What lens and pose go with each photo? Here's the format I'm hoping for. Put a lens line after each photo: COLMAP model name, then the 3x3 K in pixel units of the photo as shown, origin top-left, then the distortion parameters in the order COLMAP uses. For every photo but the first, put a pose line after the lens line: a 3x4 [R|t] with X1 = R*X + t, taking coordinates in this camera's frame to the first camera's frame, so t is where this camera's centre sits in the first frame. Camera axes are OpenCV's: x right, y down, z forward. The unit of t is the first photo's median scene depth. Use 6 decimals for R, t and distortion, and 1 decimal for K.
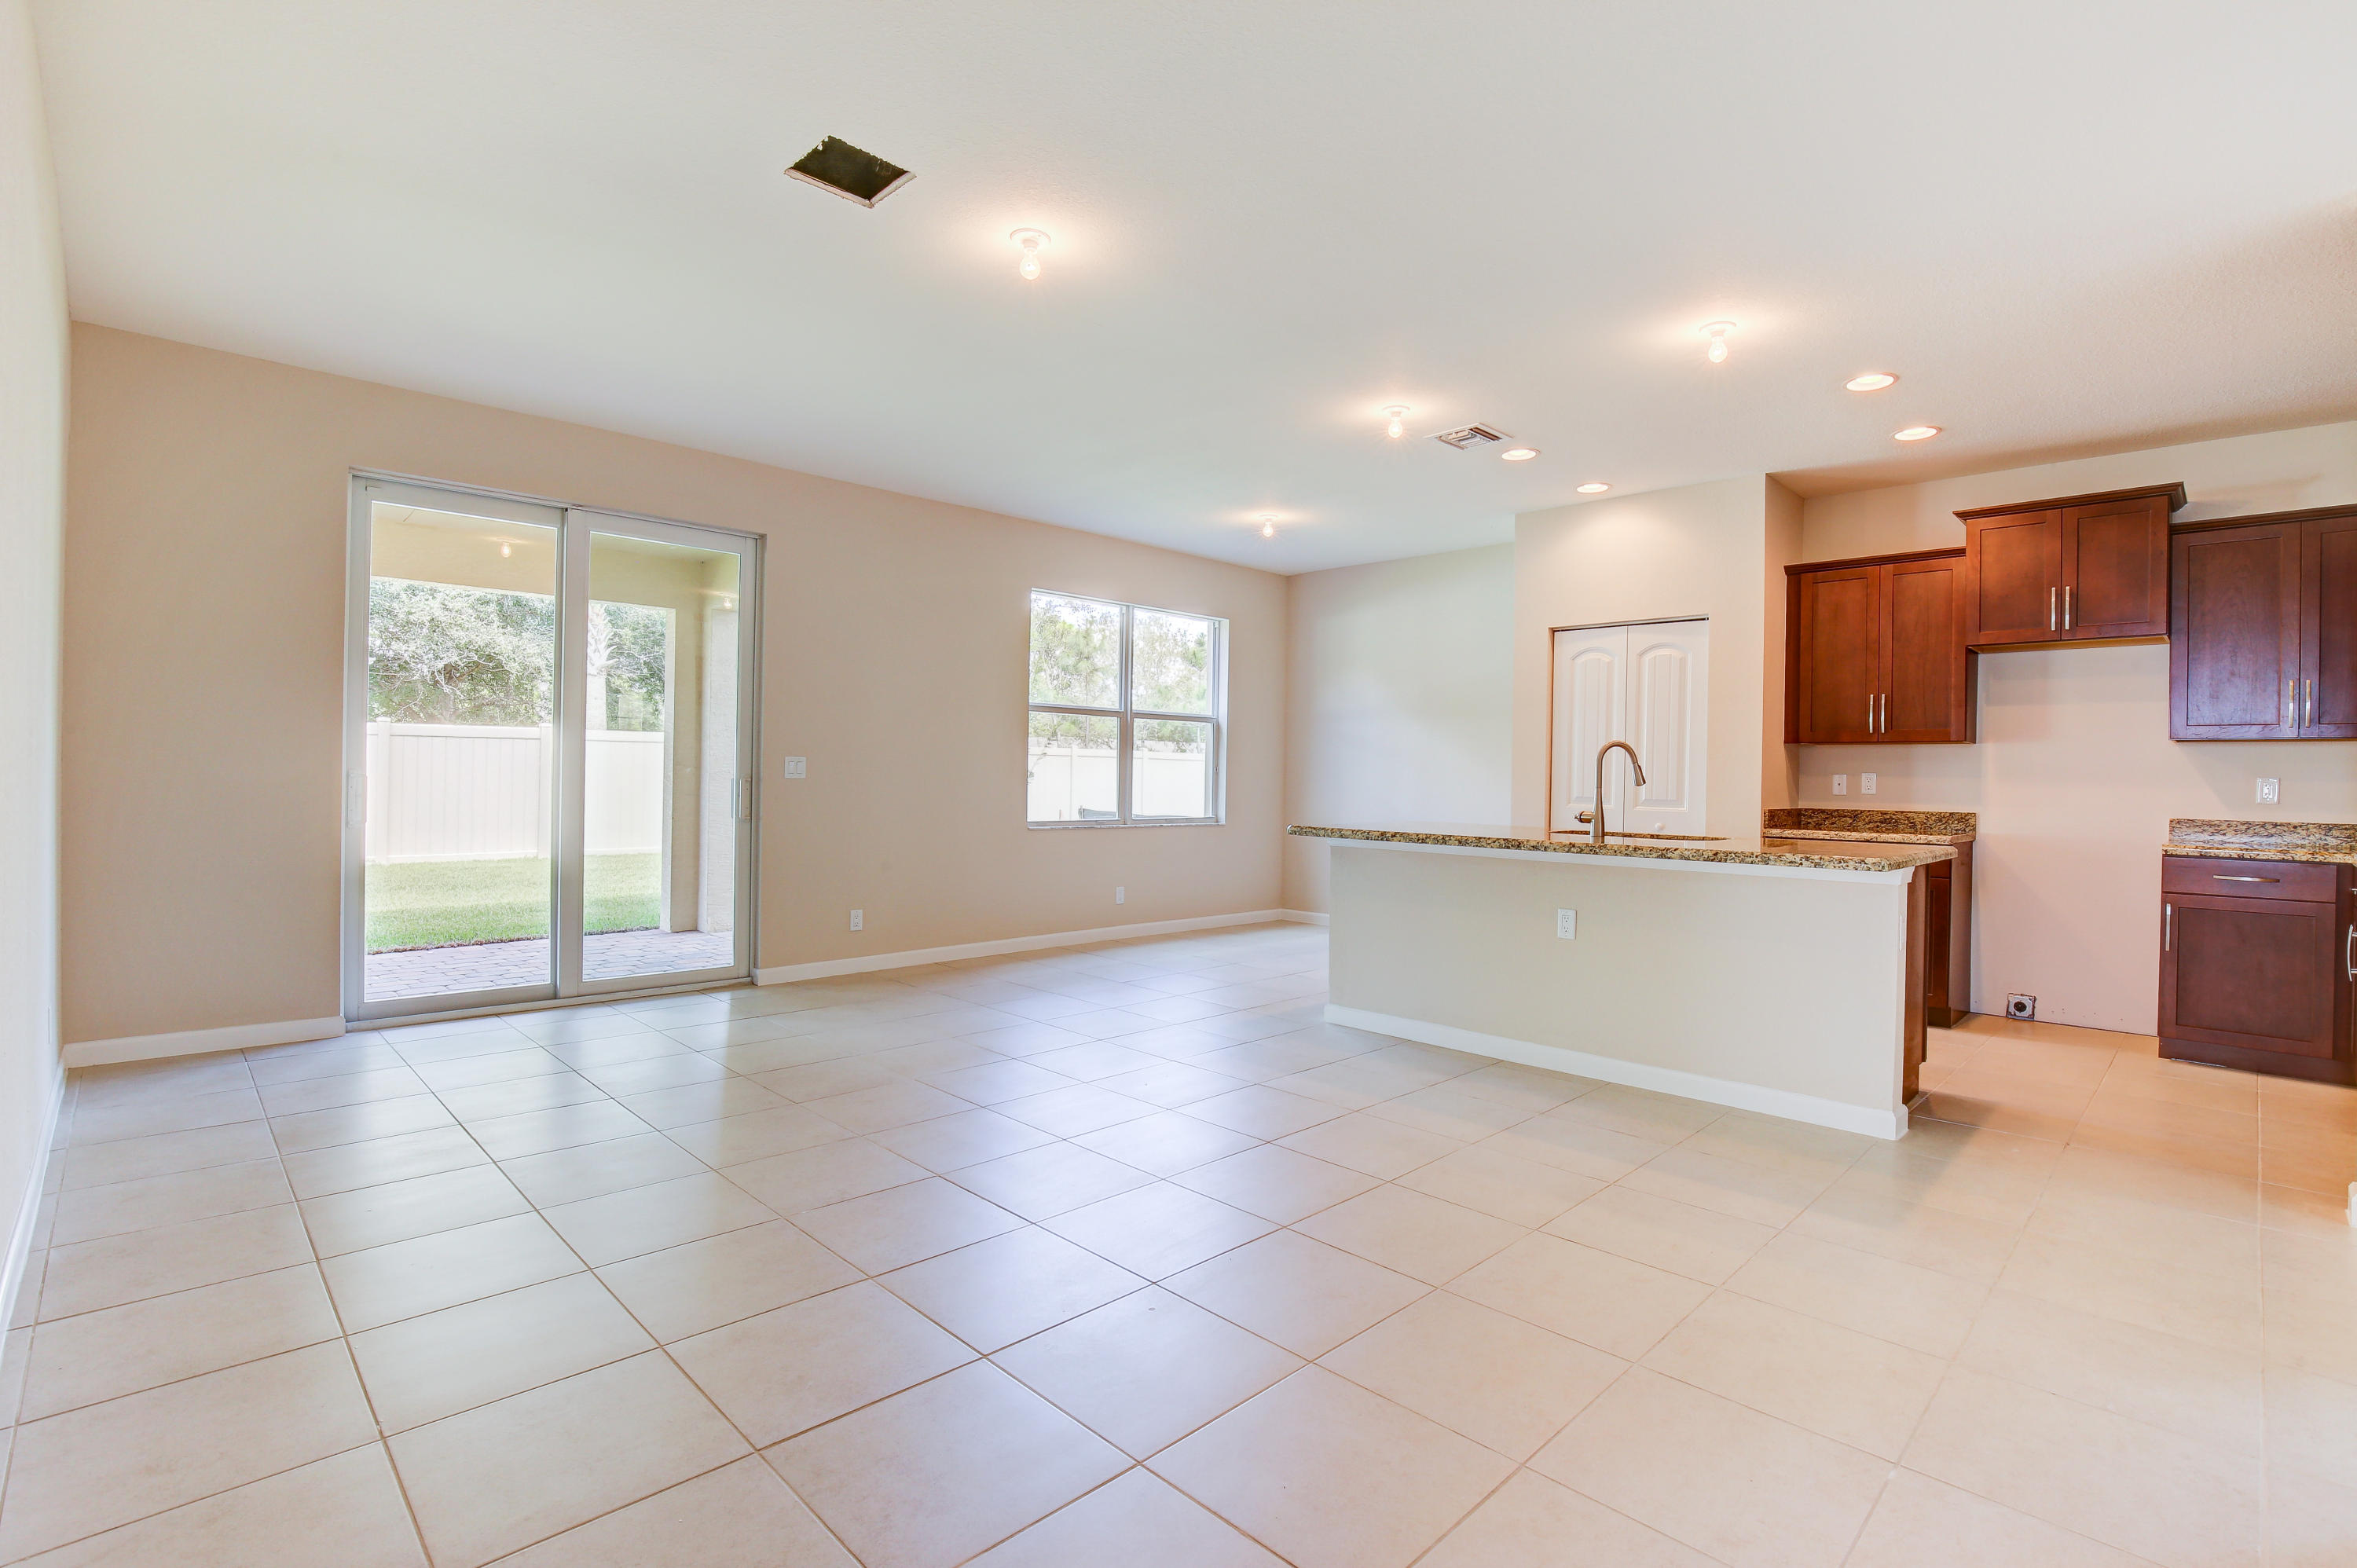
lens RADIAL K [[1102.2, 0, 1182.5], [0, 1102.2, 770.2], [0, 0, 1]] dist [-0.003468, -0.000367]
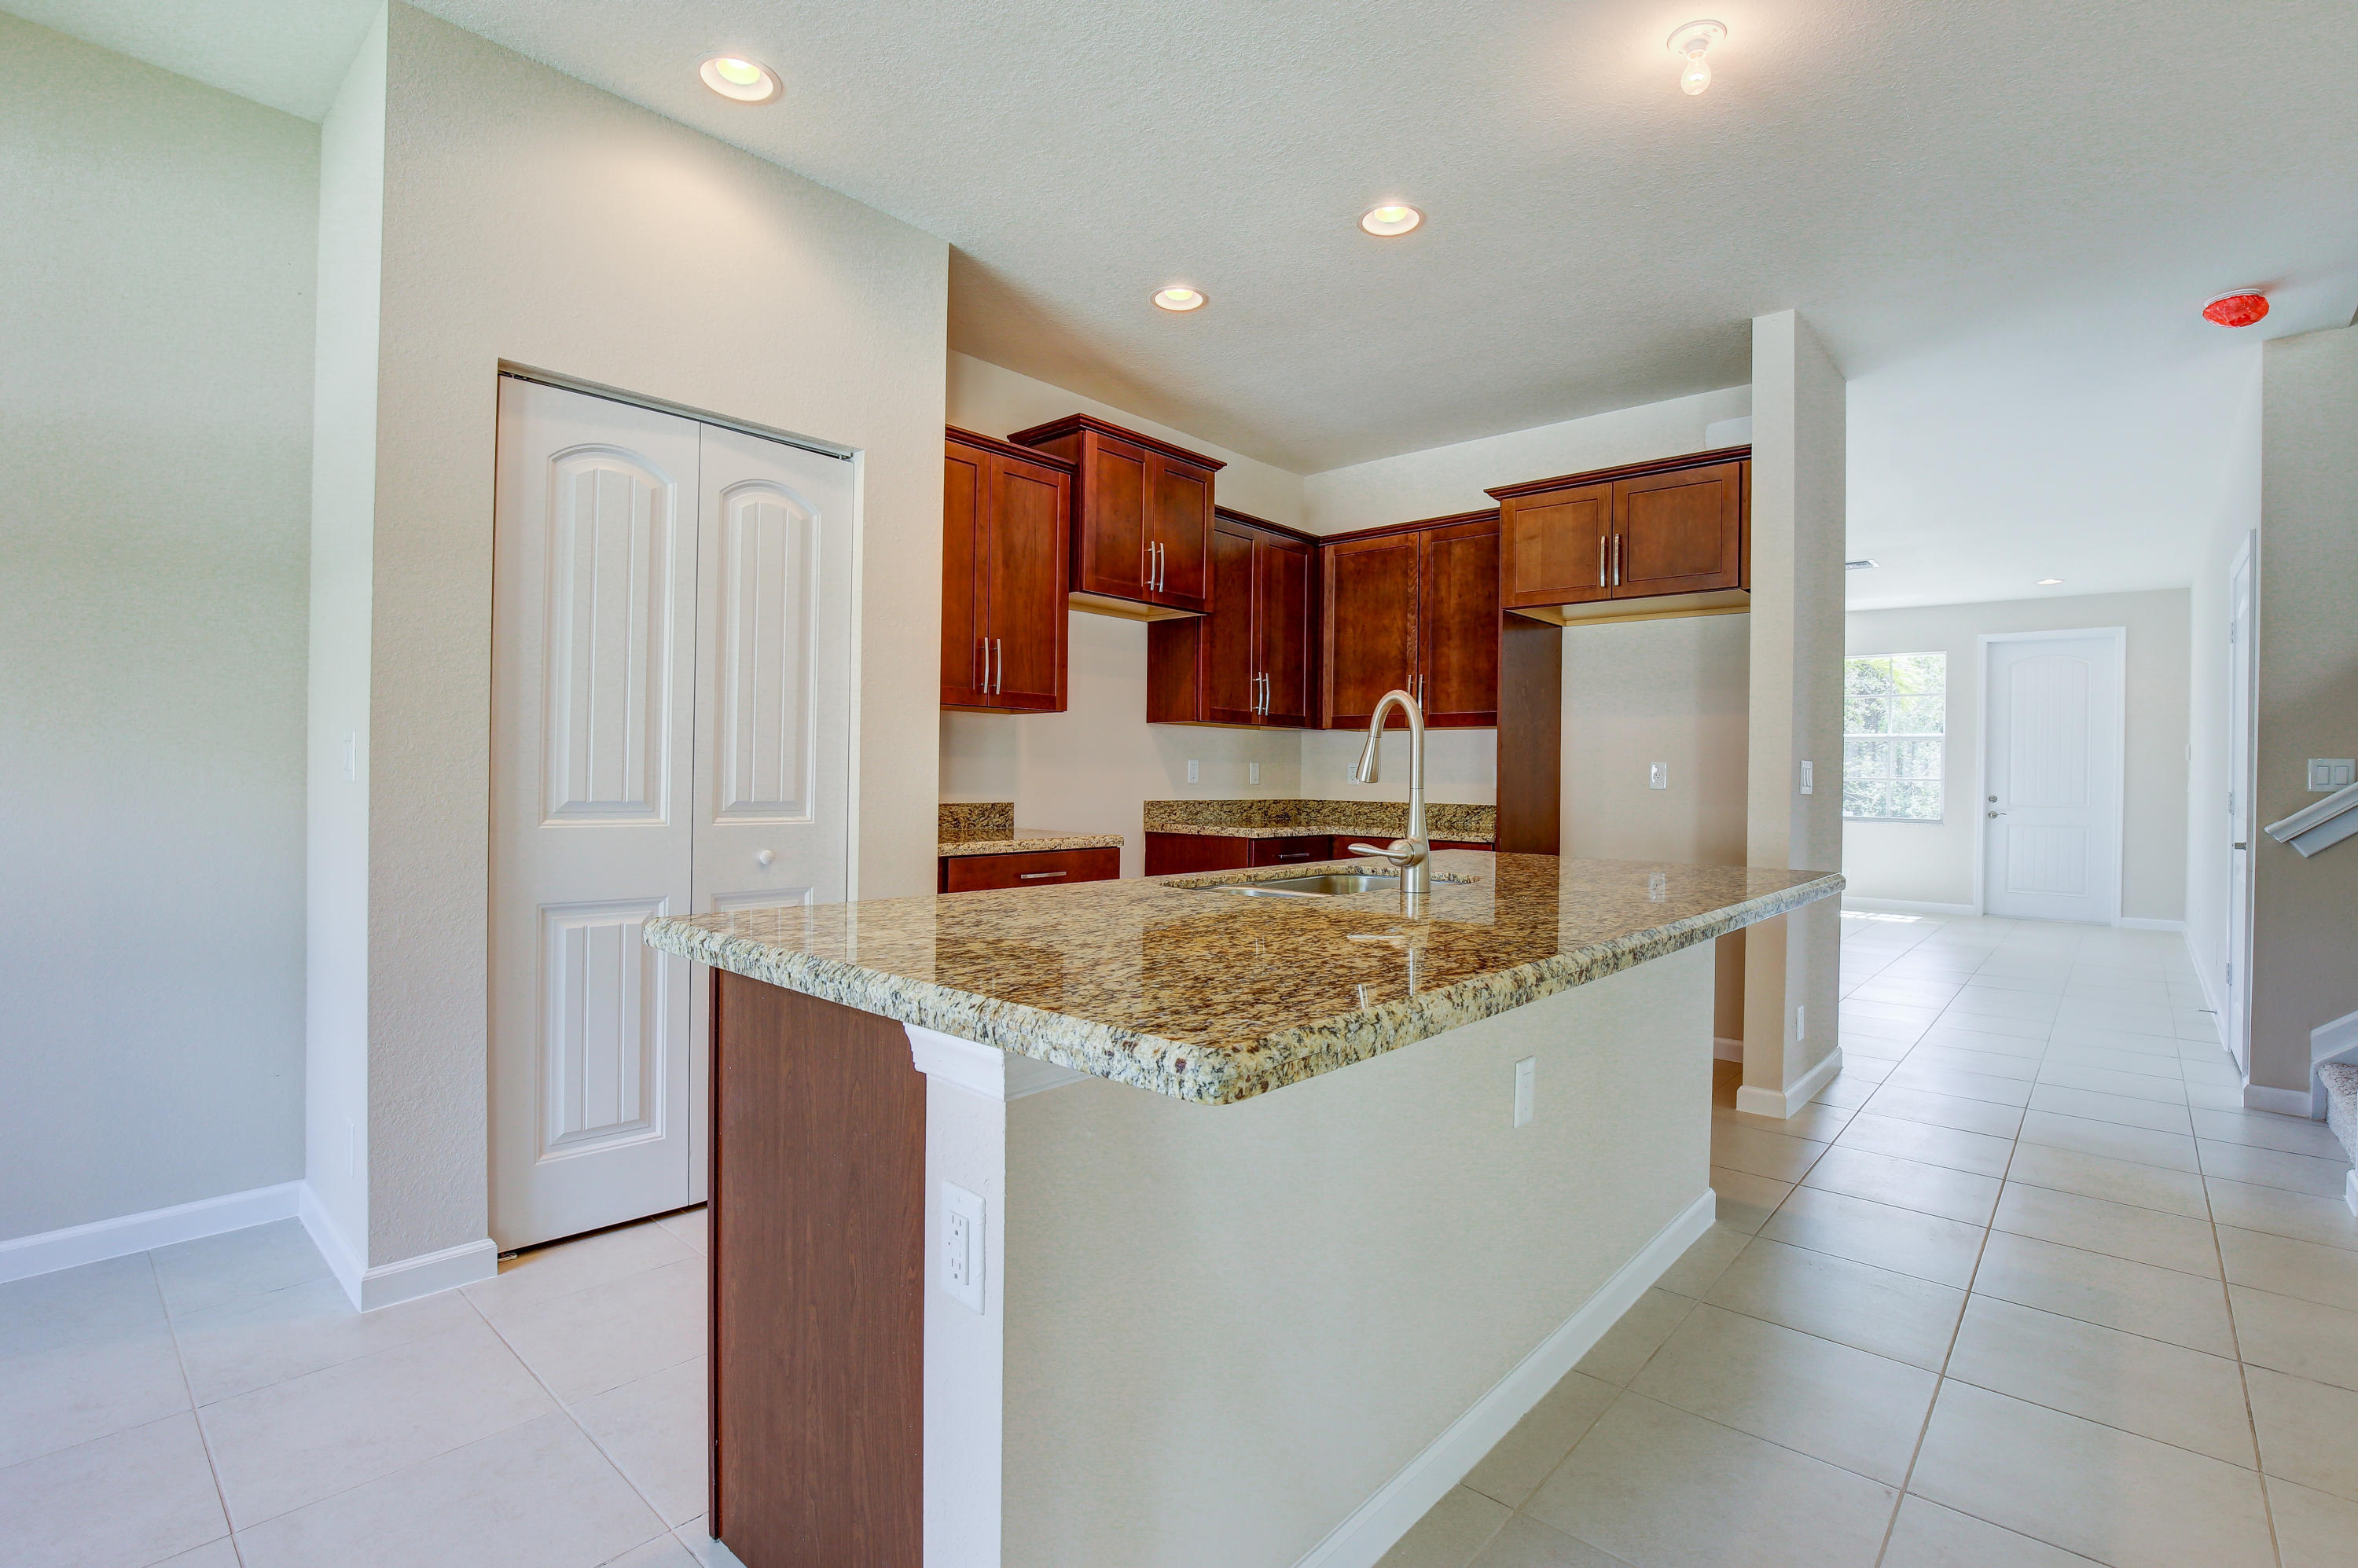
lens RADIAL K [[1102.7, 0, 1183.0], [0, 1102.7, 770.2], [0, 0, 1]] dist [-0.003468, -0.000367]
pose [[-0.070367, -0.014308, 0.997419, -0.072154], [-0.019668, 0.999723, 0.012954, 0.003004], [-0.997327, -0.018706, -0.070629, 0.923567]]
